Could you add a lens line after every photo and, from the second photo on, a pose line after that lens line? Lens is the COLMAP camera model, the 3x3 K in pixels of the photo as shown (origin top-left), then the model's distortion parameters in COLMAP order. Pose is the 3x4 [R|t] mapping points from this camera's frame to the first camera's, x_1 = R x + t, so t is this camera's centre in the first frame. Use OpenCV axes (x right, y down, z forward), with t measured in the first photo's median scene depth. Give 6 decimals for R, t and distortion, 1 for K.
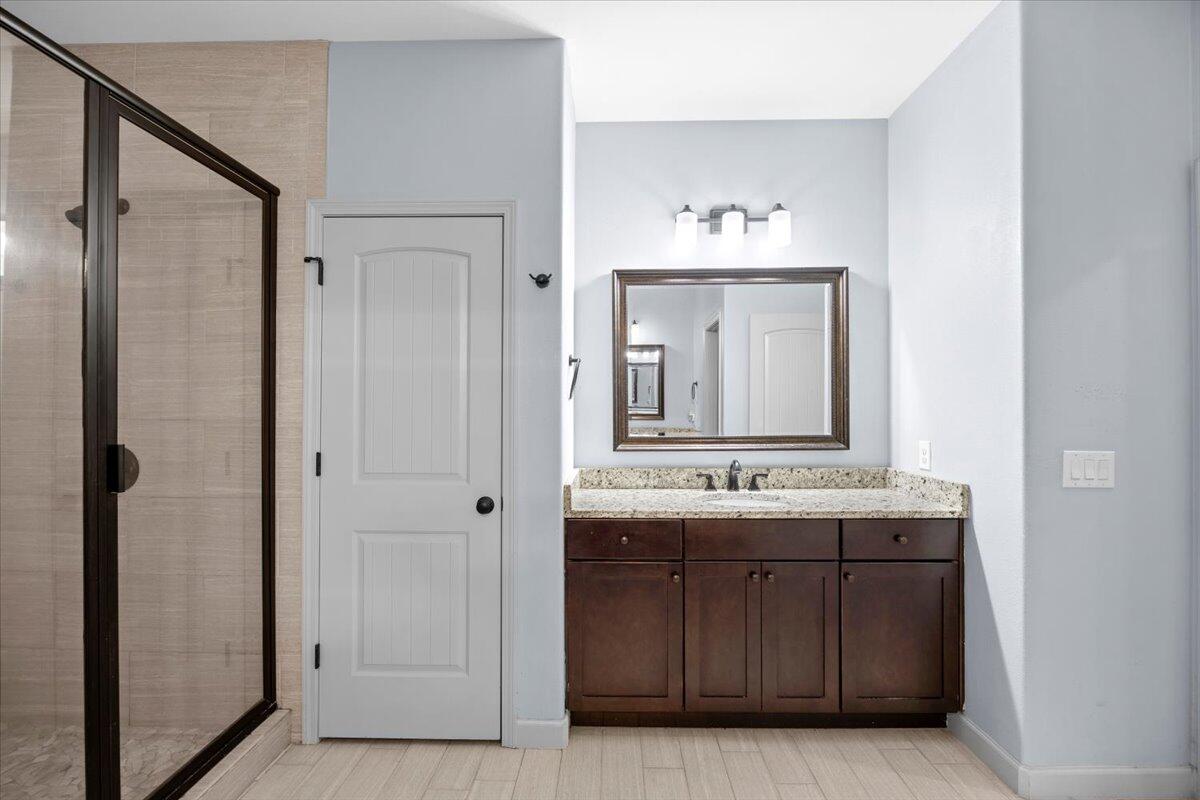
lens RADIAL K [[518.3, 0, 600.4], [0, 518.3, 404.6], [0, 0, 1]] dist [-0.004036, -0.000505]
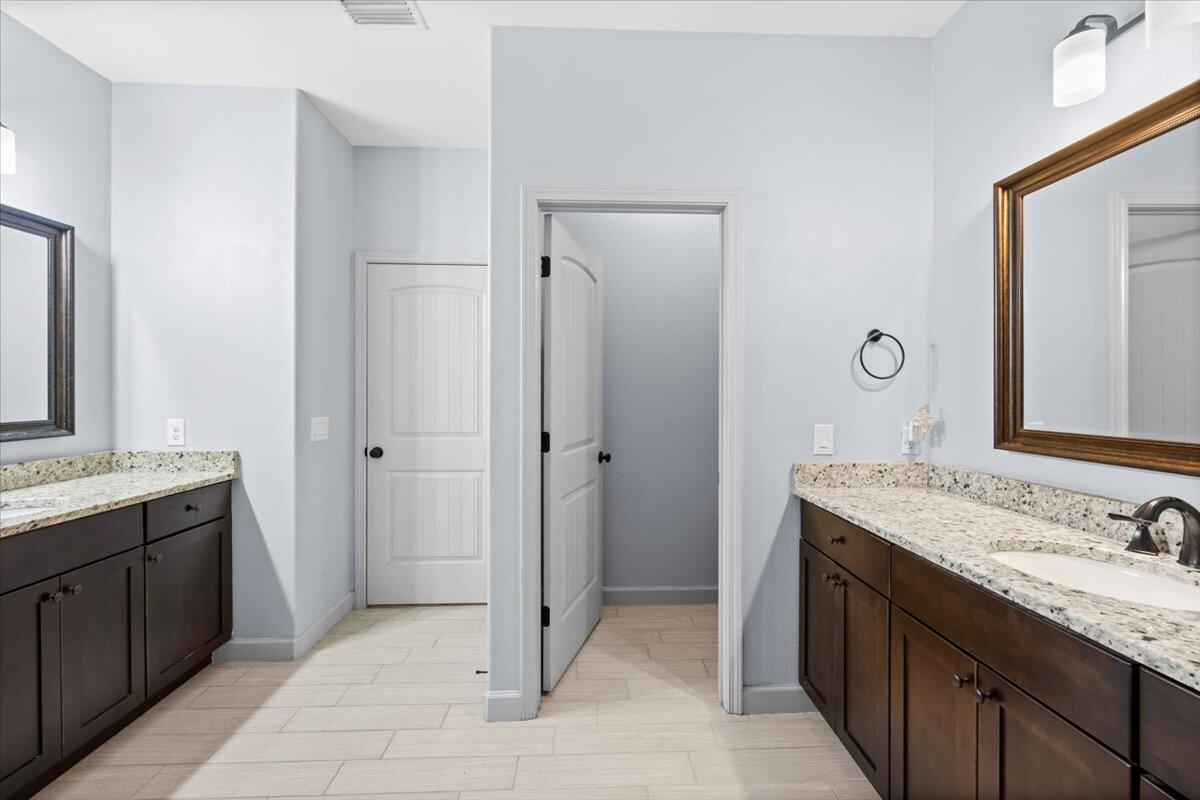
lens RADIAL K [[486.0, 0, 601.6], [0, 486.0, 383.1], [0, 0, 1]] dist [-0.003626, -0.000534]
pose [[-0.054338, 0.019071, 0.998340, -0.399253], [-0.013895, 0.999706, -0.019854, 0.002548], [-0.998426, -0.014951, -0.054057, 0.154891]]
